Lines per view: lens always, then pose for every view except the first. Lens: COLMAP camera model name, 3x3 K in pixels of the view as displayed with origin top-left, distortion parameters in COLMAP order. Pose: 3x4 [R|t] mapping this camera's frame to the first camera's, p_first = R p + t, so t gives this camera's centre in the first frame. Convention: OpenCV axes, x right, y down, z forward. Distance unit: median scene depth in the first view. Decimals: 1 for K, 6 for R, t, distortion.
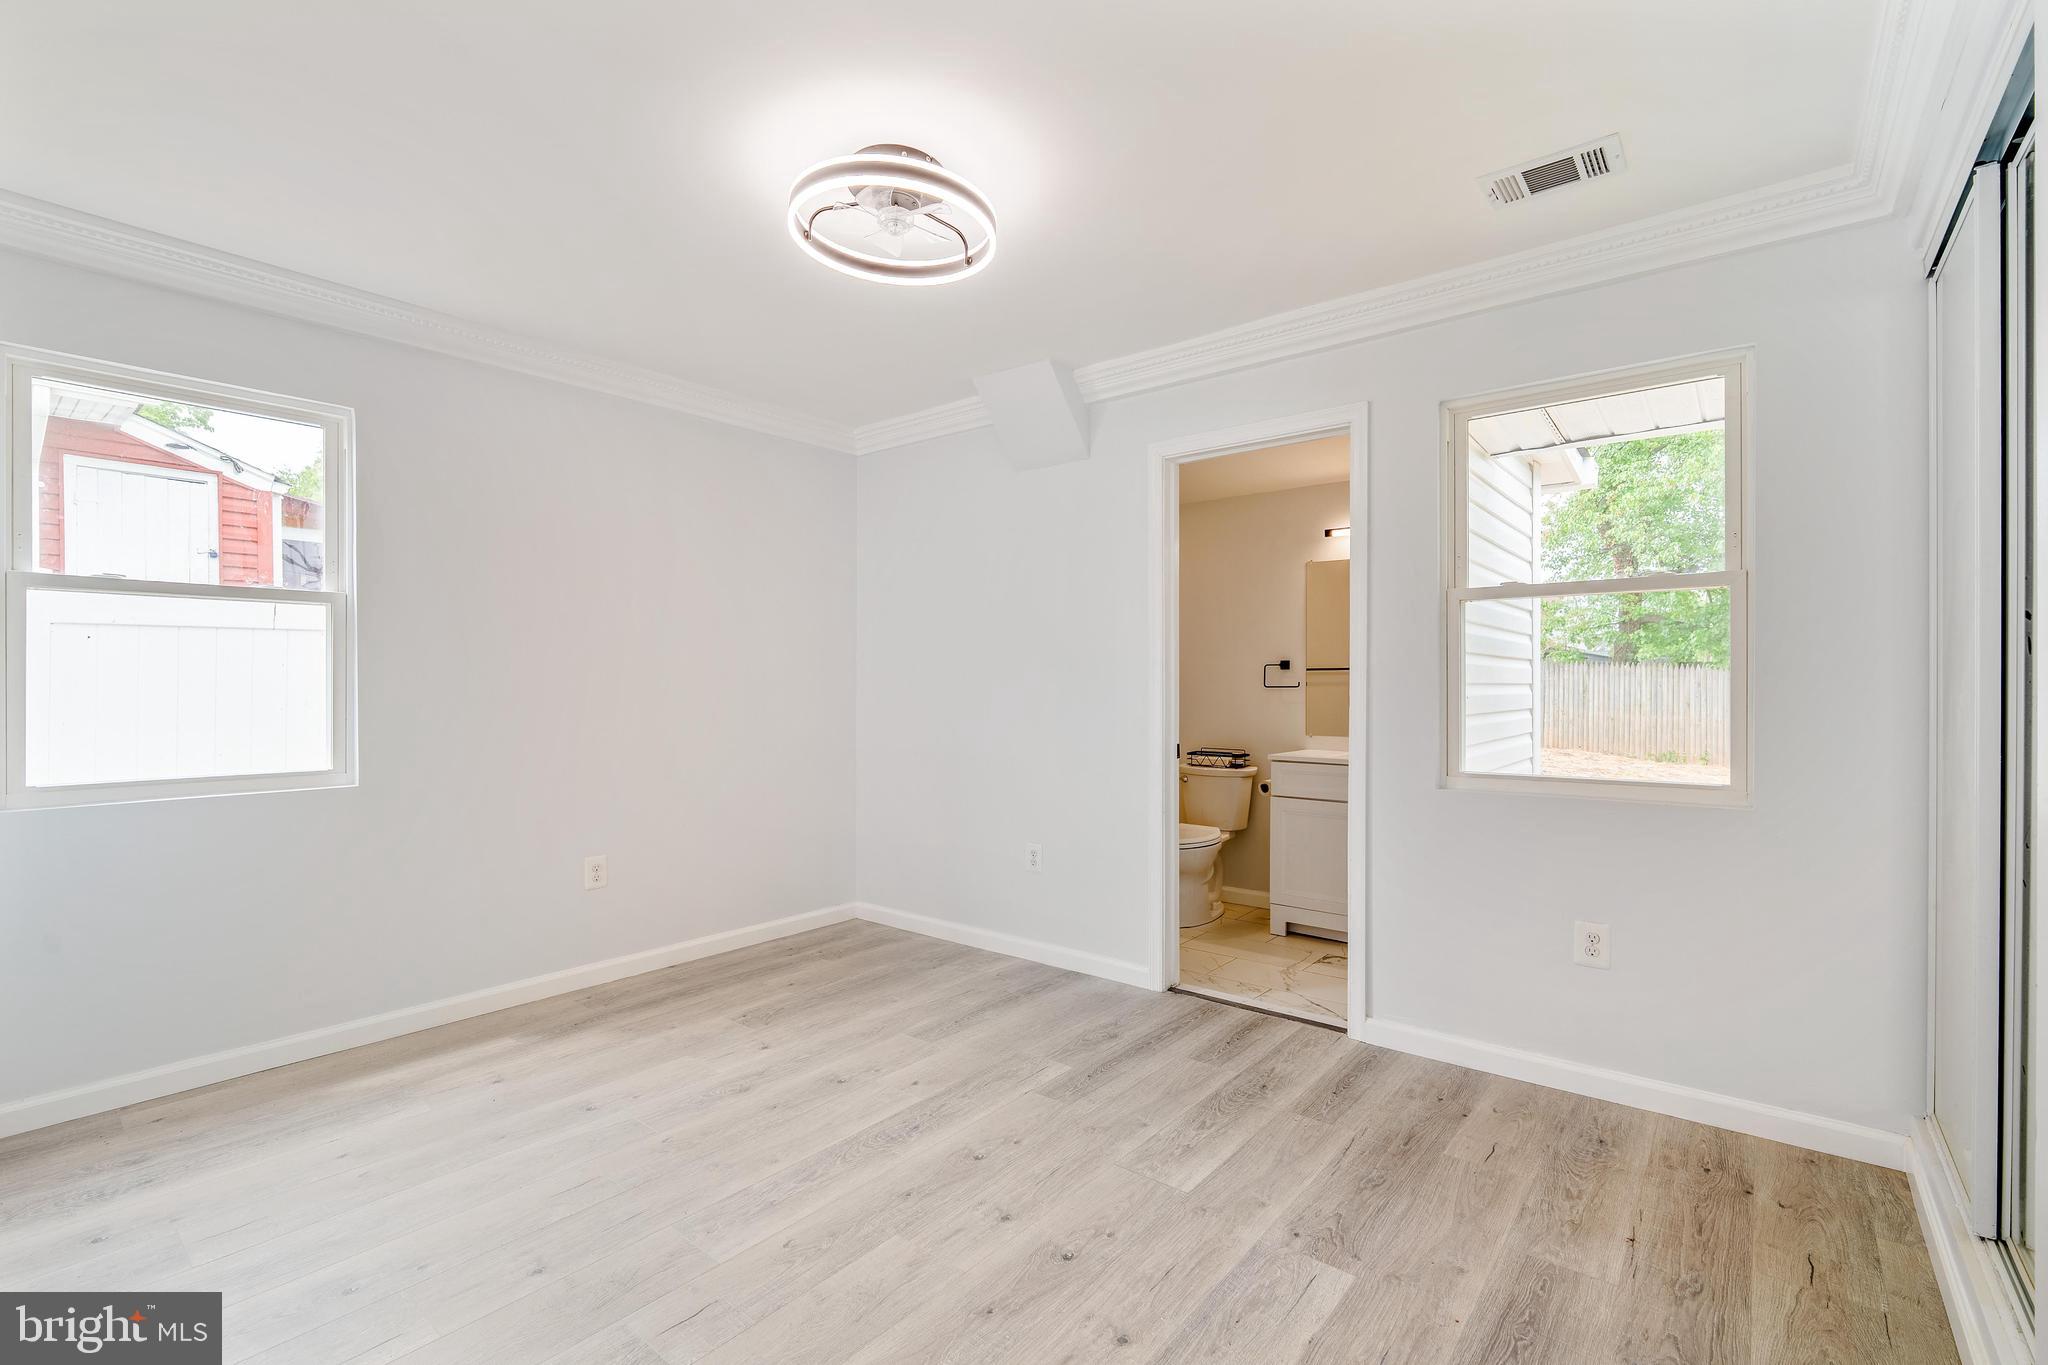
lens RADIAL K [[918.2, 0, 1024.5], [0, 918.2, 681.6], [0, 0, 1]] dist [-0.010314, 0.004145]
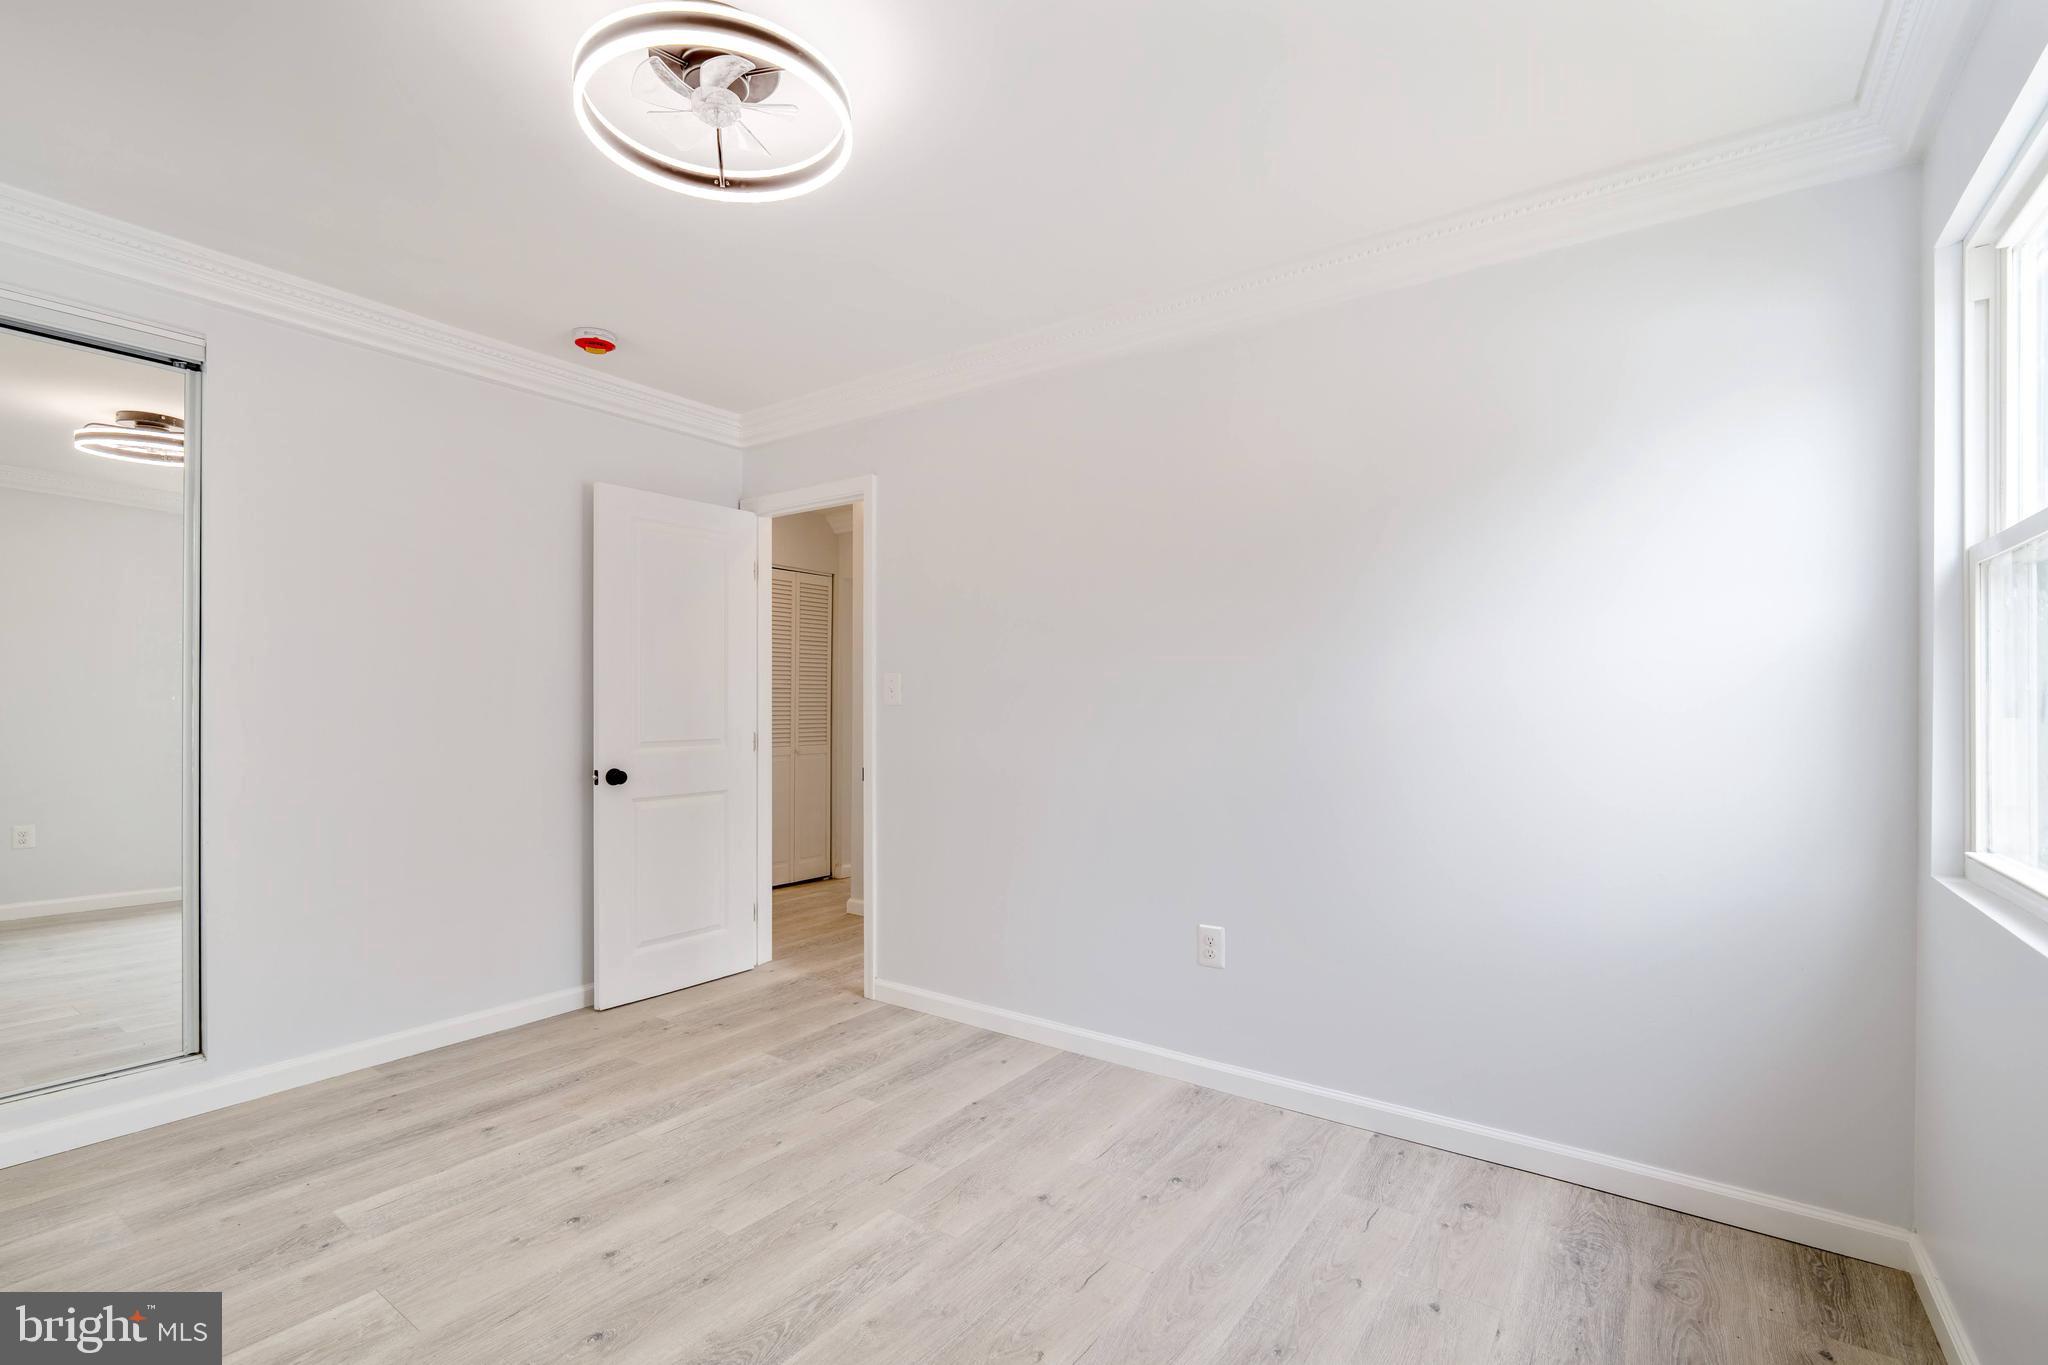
lens RADIAL K [[918.2, 0, 1030.9], [0, 918.2, 700.0], [0, 0, 1]] dist [-0.010314, 0.004145]
pose [[-0.997352, -0.000103, -0.072731, -0.341121], [0.000378, 0.999978, -0.006595, 0.007081], [0.072730, -0.006605, -0.997330, 1.731054]]
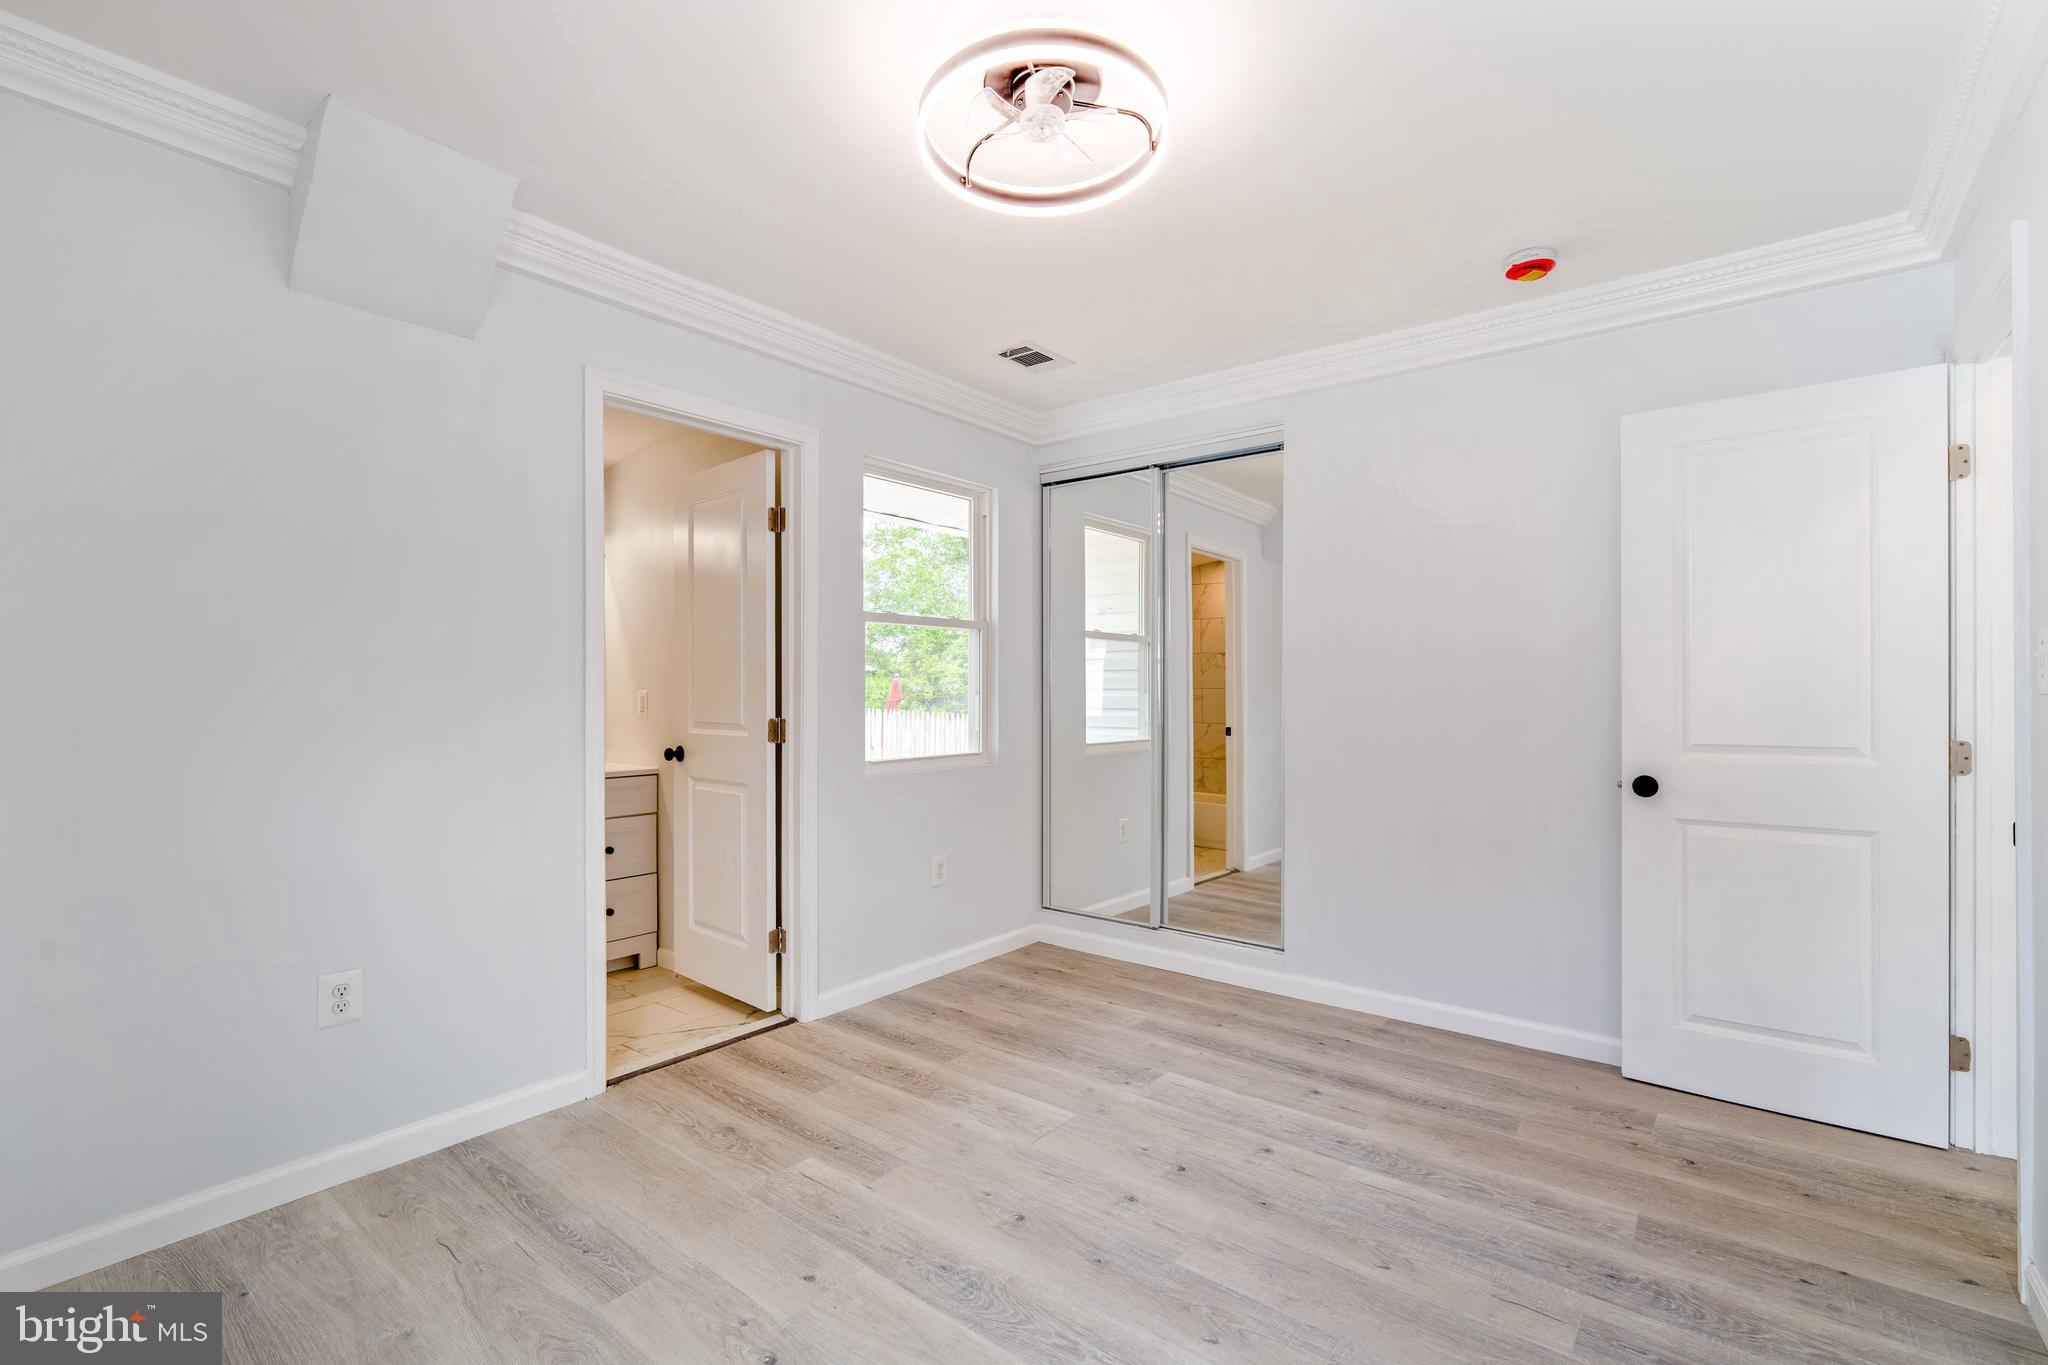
lens RADIAL K [[918.2, 0, 1027.2], [0, 918.2, 689.9], [0, 0, 1]] dist [-0.010314, 0.004145]
pose [[-0.018686, 0.003339, 0.999820, -0.925651], [-0.004140, 0.999986, -0.003417, 0.006656], [-0.999817, -0.004203, -0.018672, 0.989249]]
